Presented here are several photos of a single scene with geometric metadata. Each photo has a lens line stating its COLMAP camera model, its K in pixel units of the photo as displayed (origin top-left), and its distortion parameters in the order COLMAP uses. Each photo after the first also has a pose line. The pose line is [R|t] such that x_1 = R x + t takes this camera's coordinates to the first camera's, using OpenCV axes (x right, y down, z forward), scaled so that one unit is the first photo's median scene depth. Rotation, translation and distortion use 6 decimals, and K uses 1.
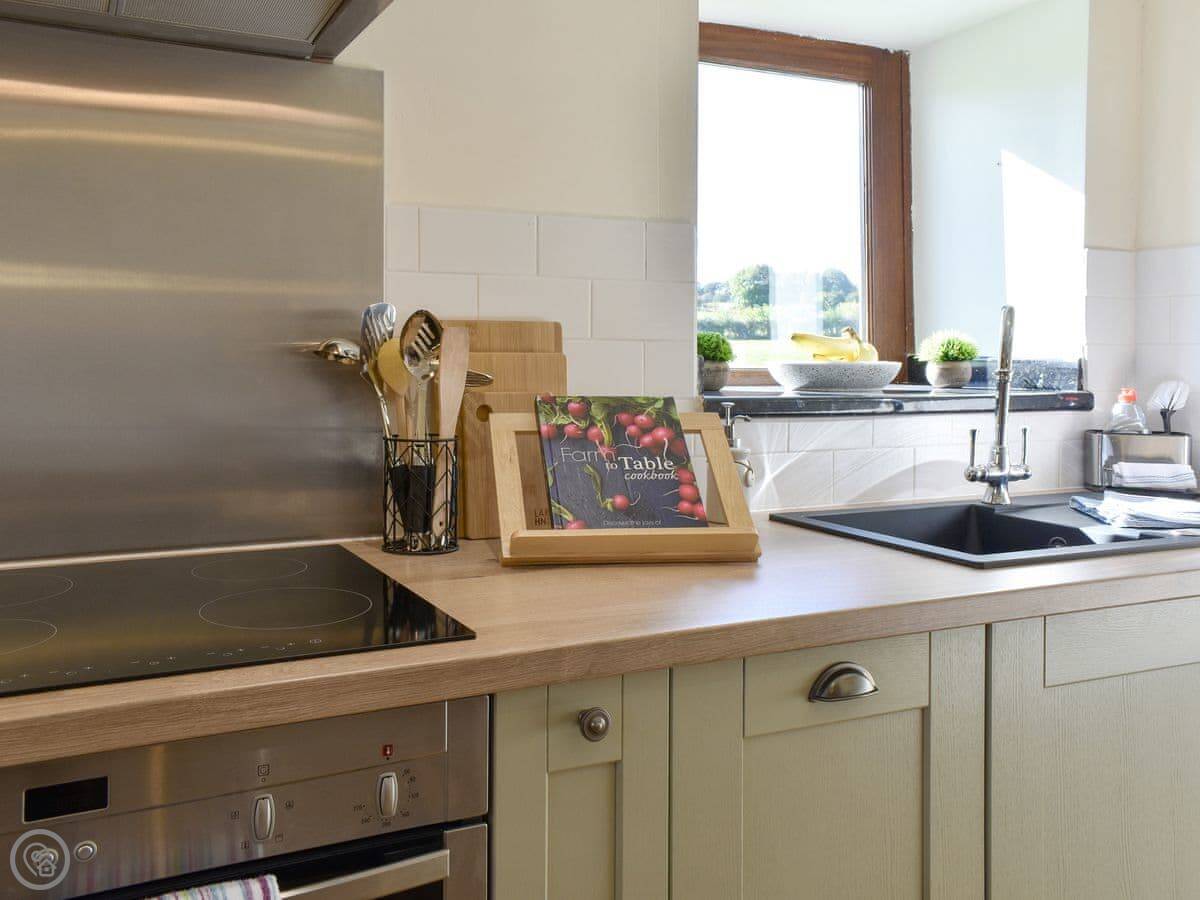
lens RADIAL K [[1192.1, 0, 596.9], [0, 1192.1, 416.9], [0, 0, 1]] dist [-0.013021, -0.021179]
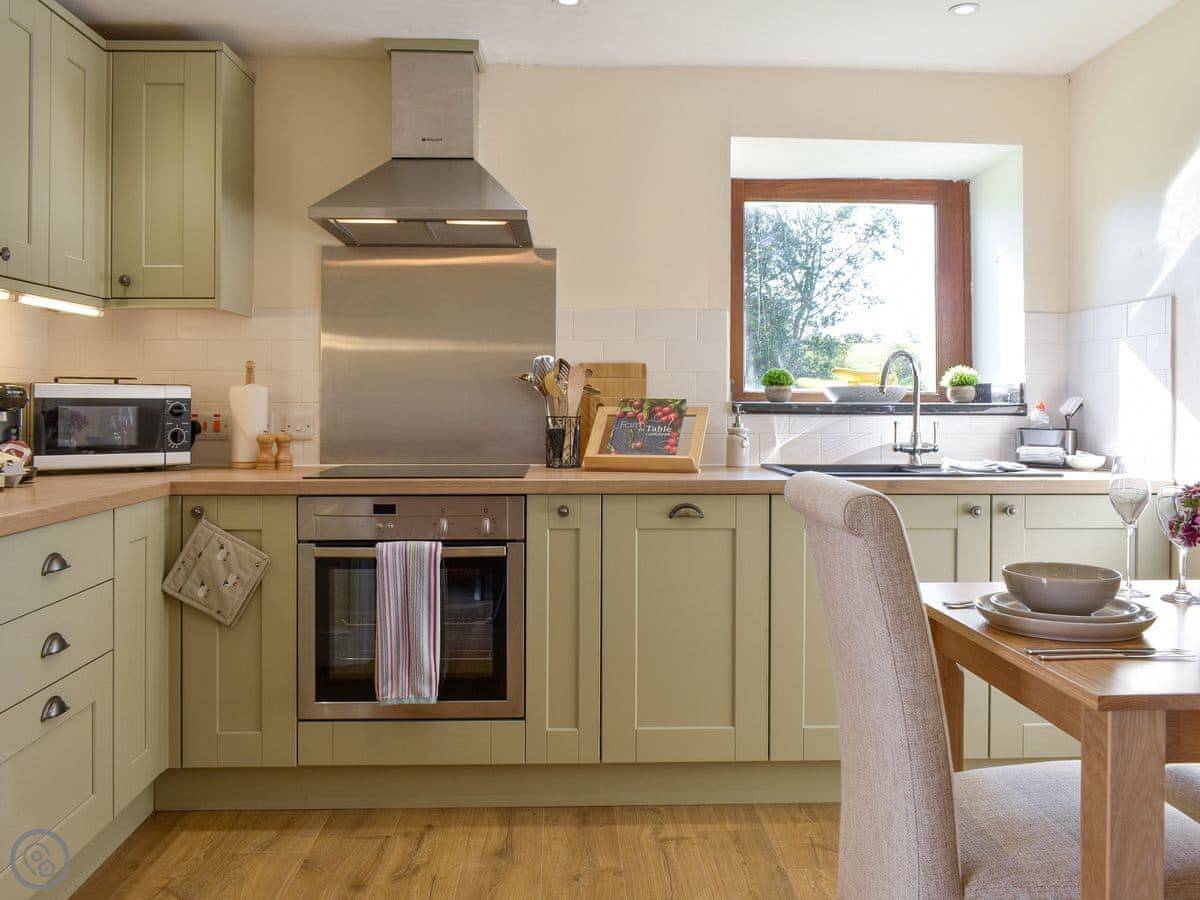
lens RADIAL K [[1056.1, 0, 605.1], [0, 1056.1, 410.3], [0, 0, 1]] dist [0.006009, 0.001990]
pose [[0.940403, 0.003060, -0.340048, 0.556018], [-0.016050, 0.999245, -0.035395, 0.069710], [0.339683, 0.038743, 0.939742, -0.759892]]
